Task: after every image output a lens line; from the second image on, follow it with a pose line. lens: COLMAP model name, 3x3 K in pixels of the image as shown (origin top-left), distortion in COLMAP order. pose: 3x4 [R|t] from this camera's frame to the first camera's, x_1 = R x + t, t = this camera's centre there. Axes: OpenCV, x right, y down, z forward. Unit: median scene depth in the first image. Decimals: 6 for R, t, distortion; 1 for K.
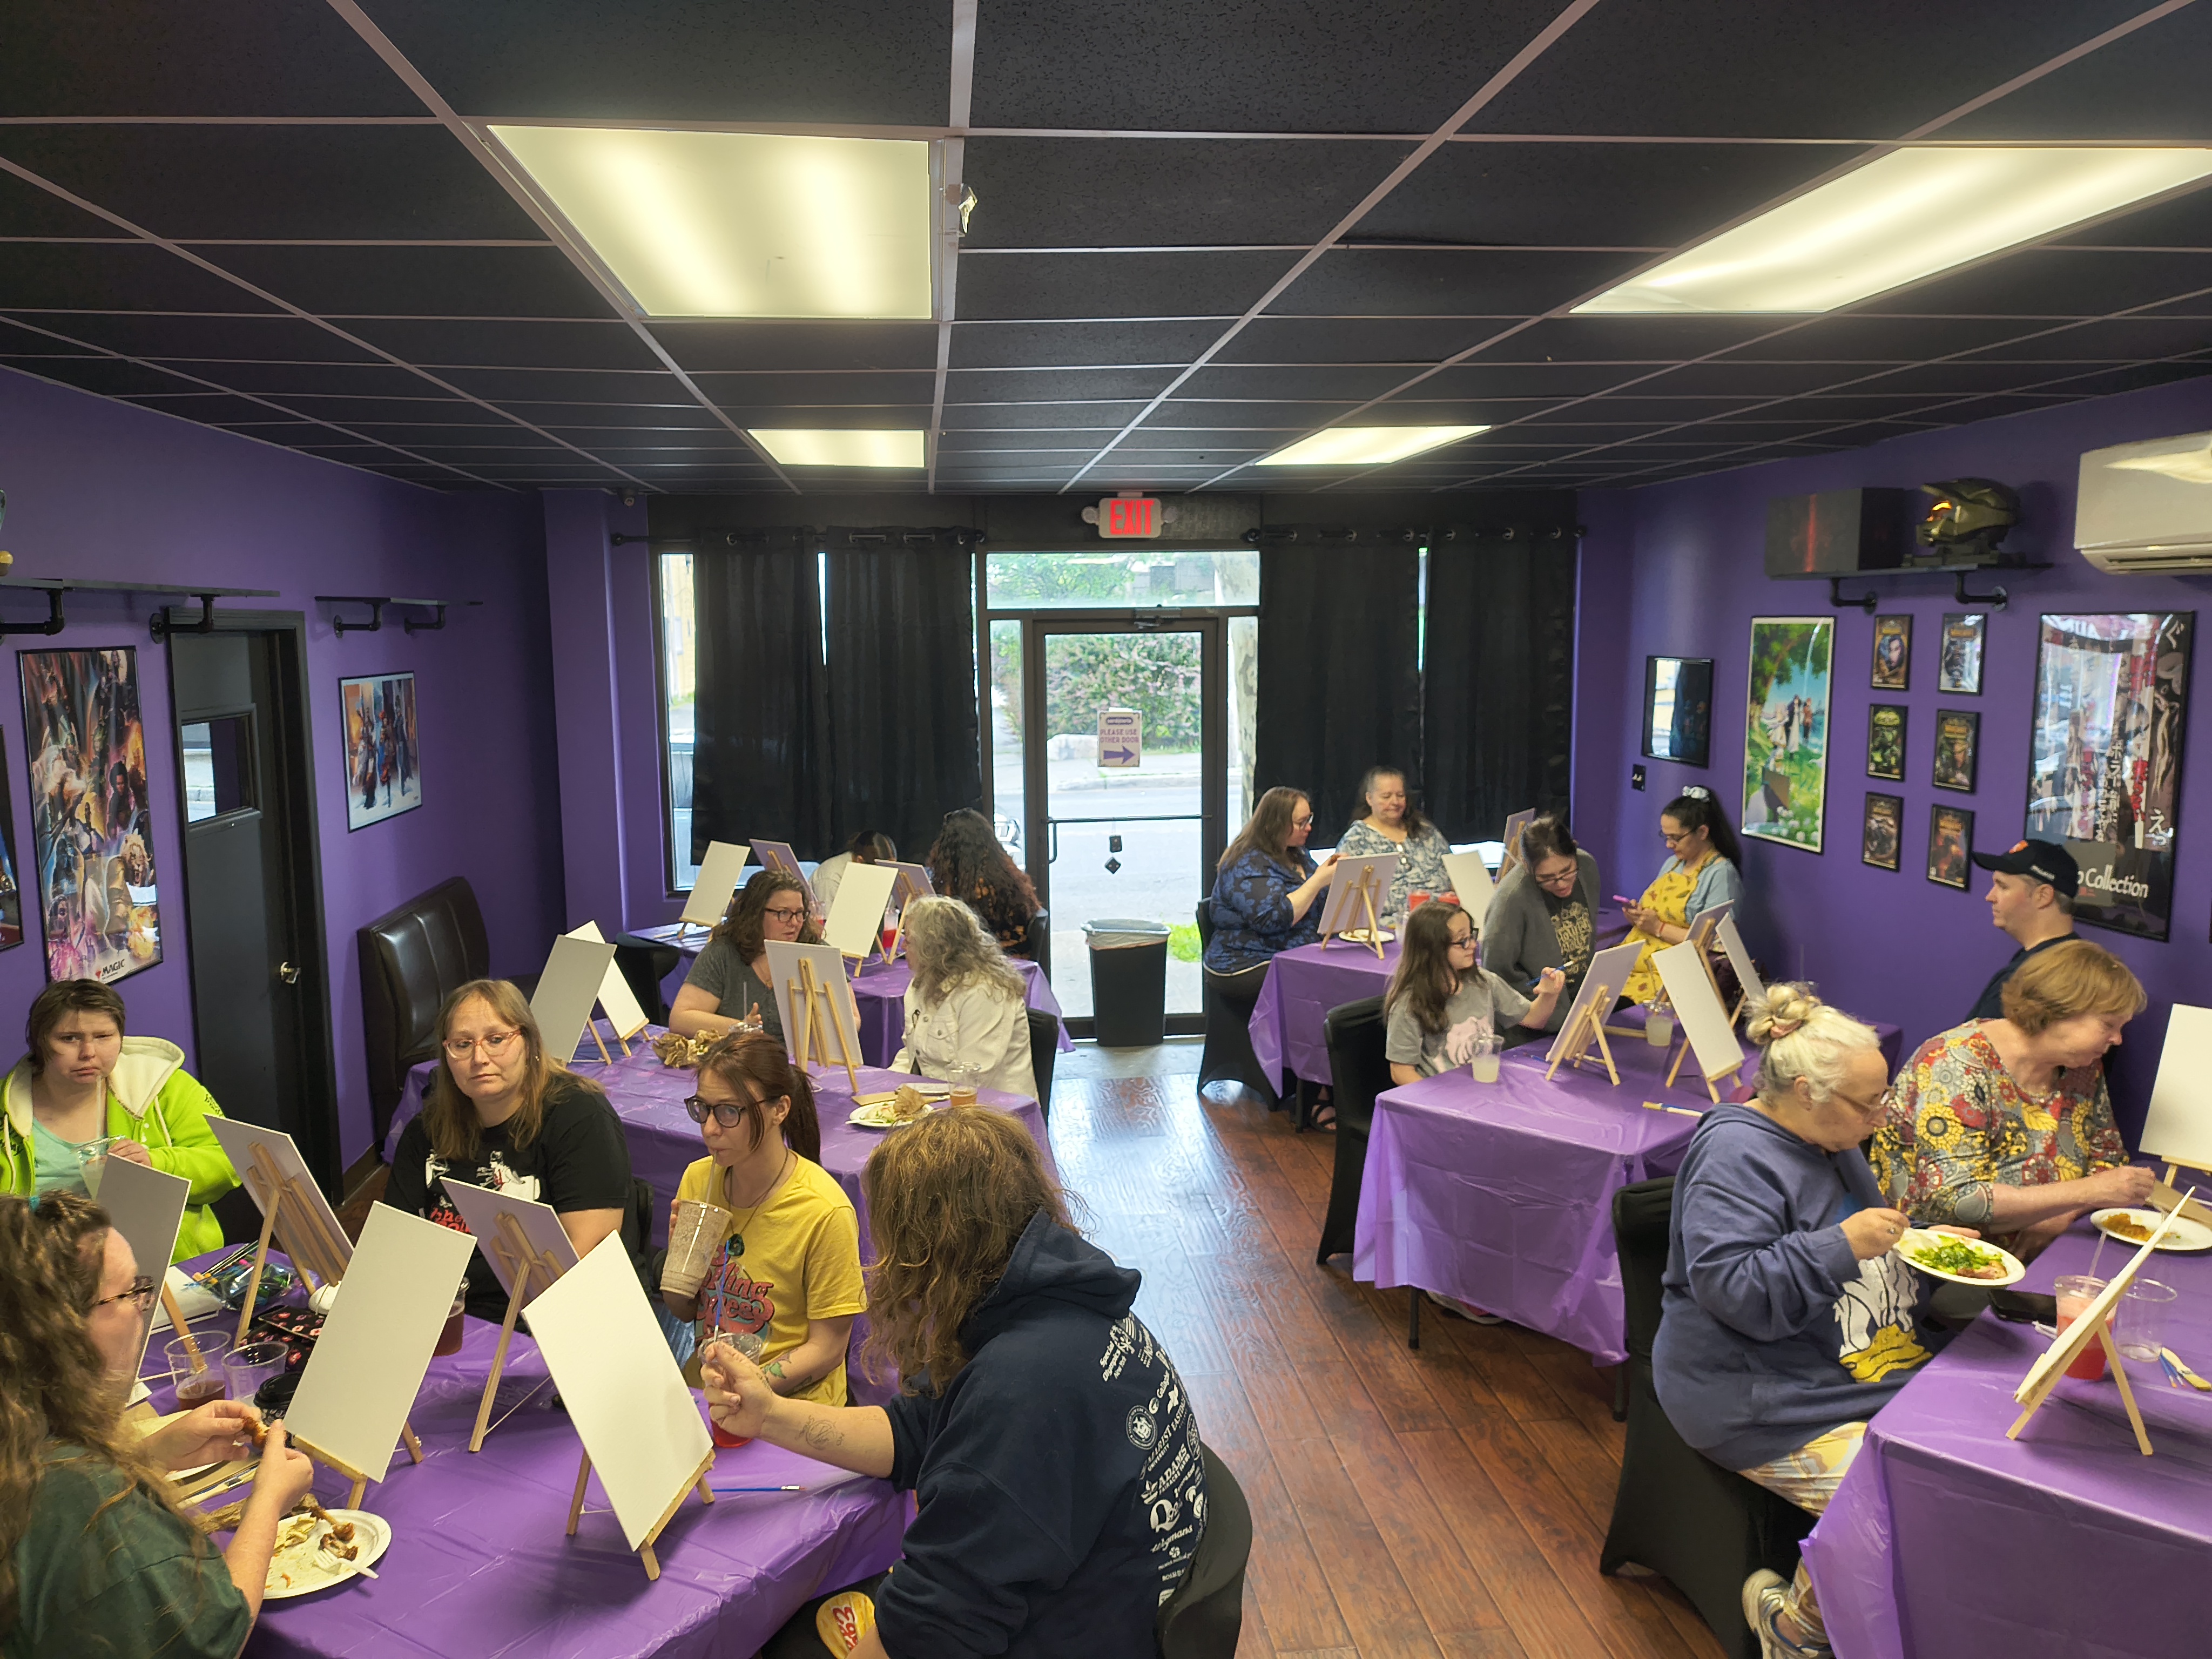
lens RADIAL K [[1595.4, 0, 1100.6], [0, 1595.4, 818.4], [0, 0, 1]] dist [0.020356, -0.027517]
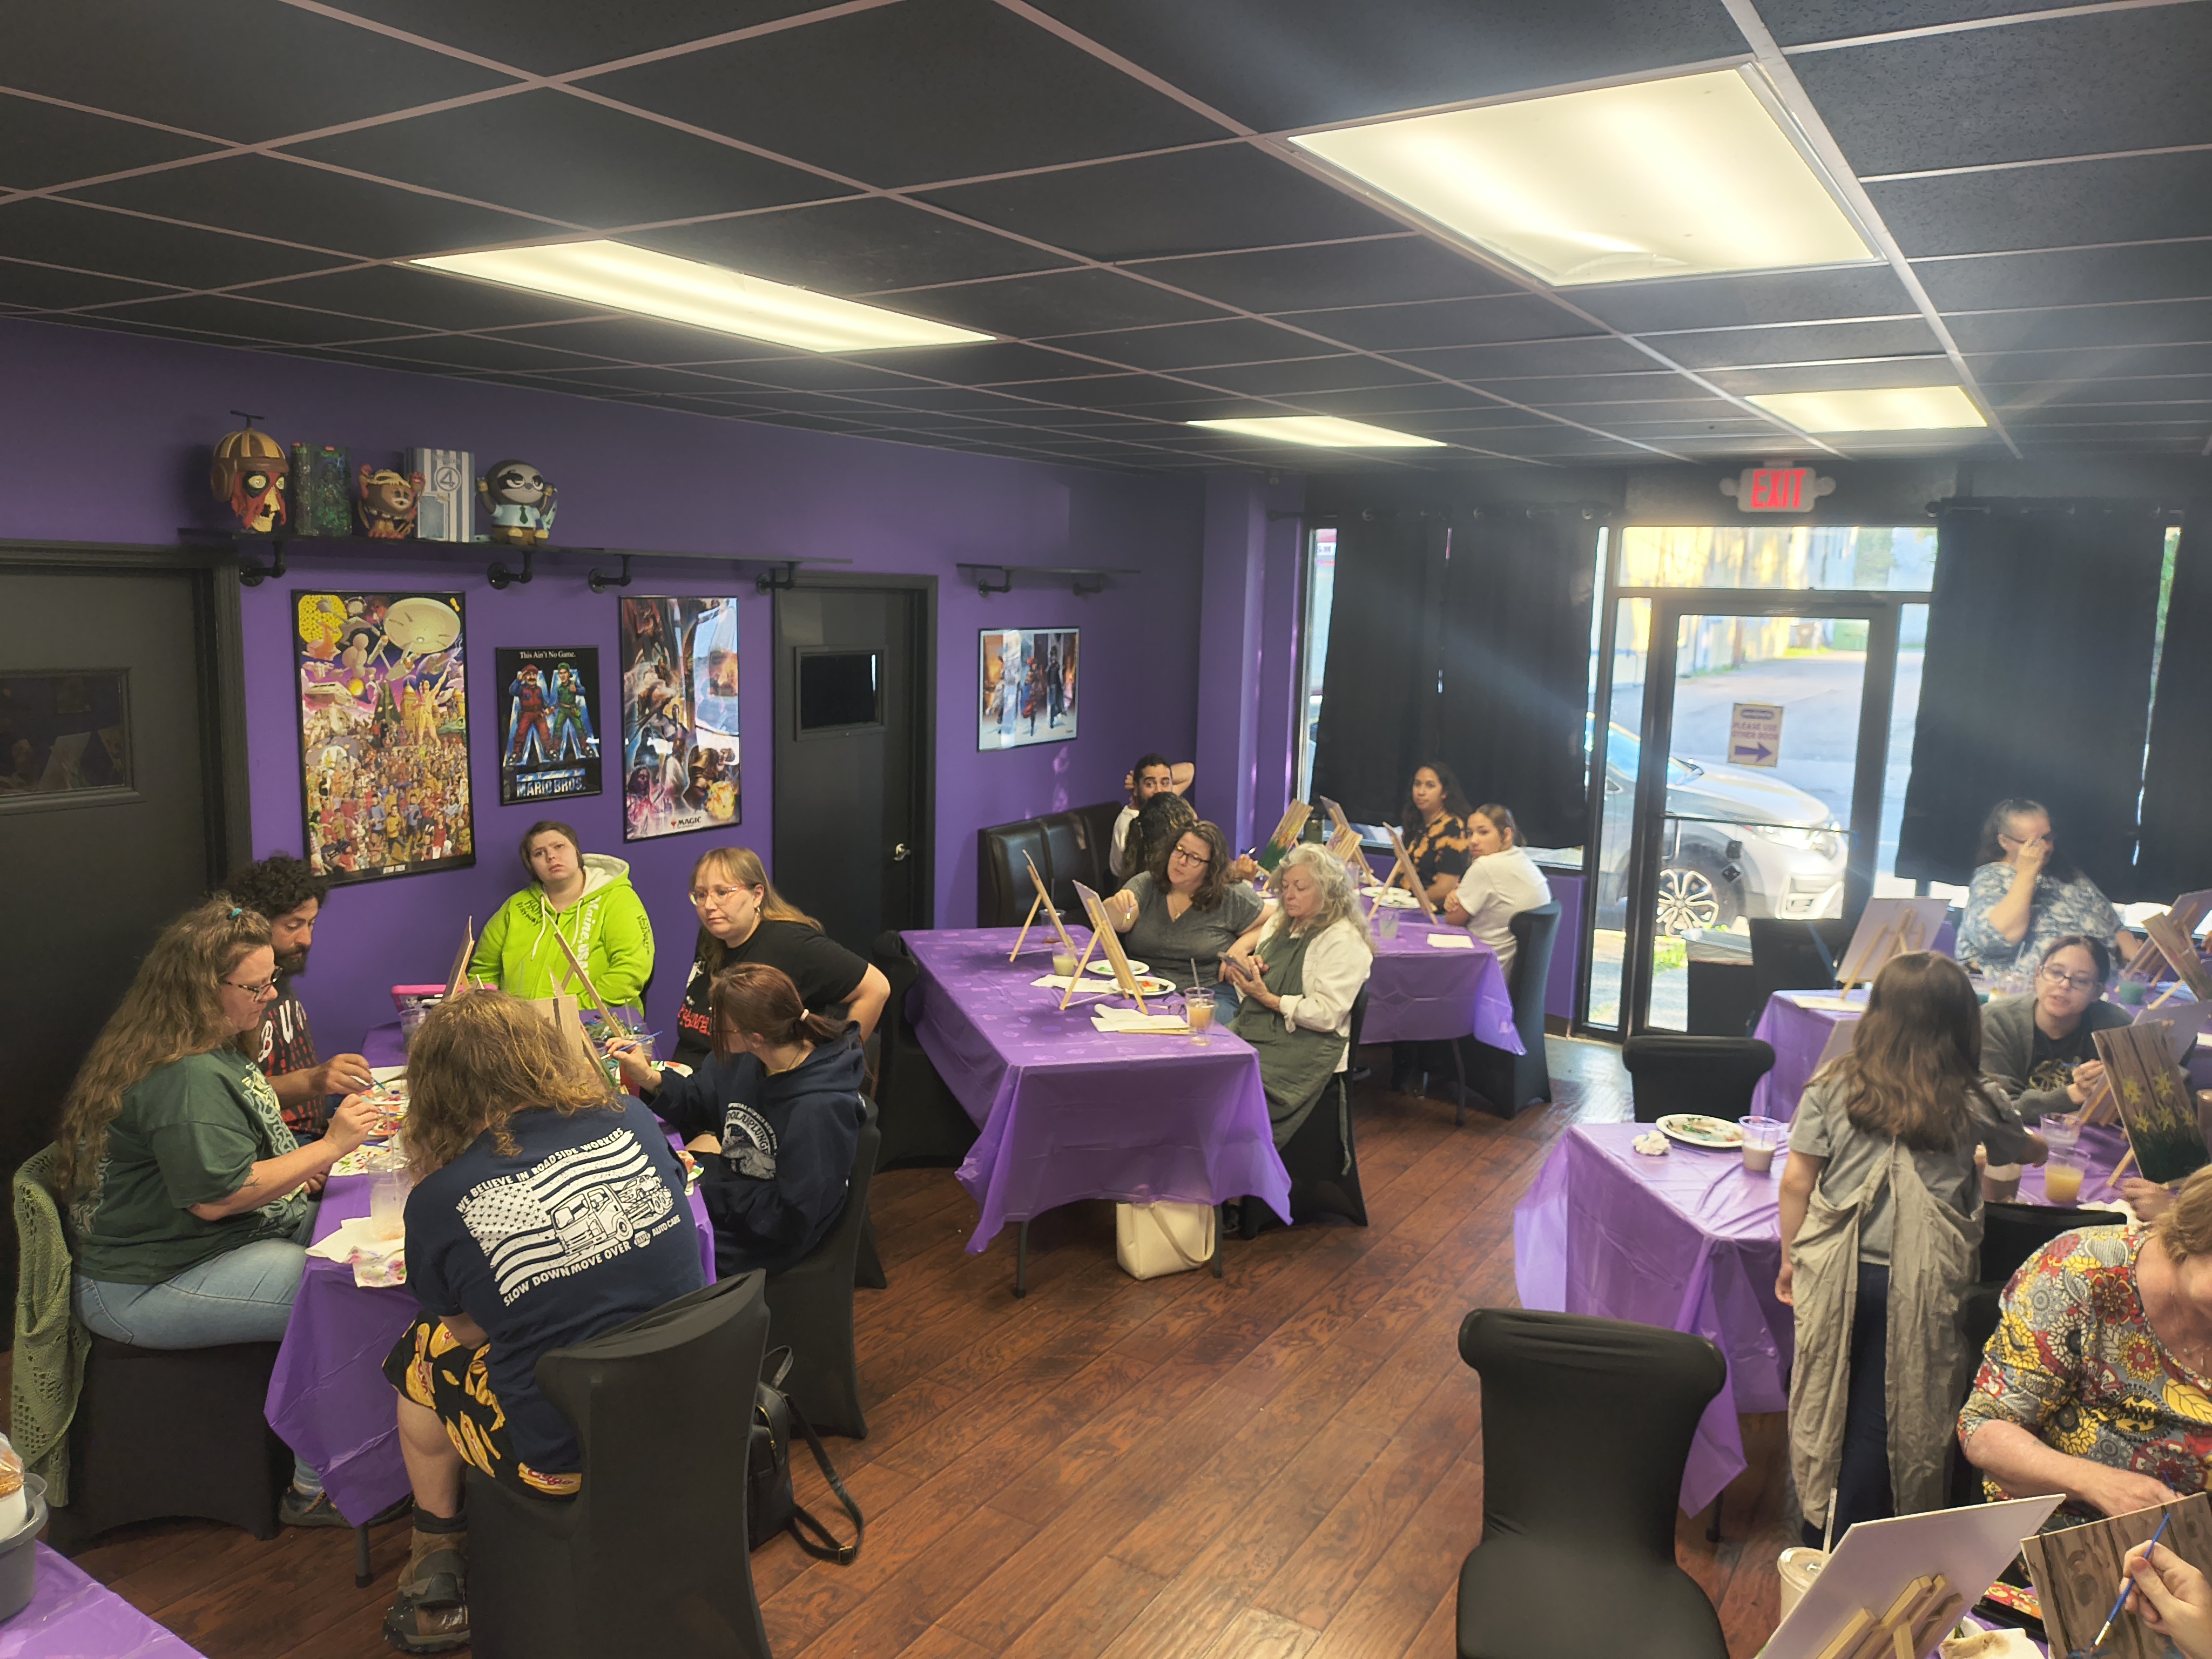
lens RADIAL K [[1595.4, 0, 1100.5], [0, 1595.4, 844.0], [0, 0, 1]] dist [0.020356, -0.027517]
pose [[0.778629, 0.126602, -0.614580, 0.314798], [-0.104449, 0.991920, 0.072004, -0.016022], [0.618731, 0.008128, 0.785561, 0.060481]]
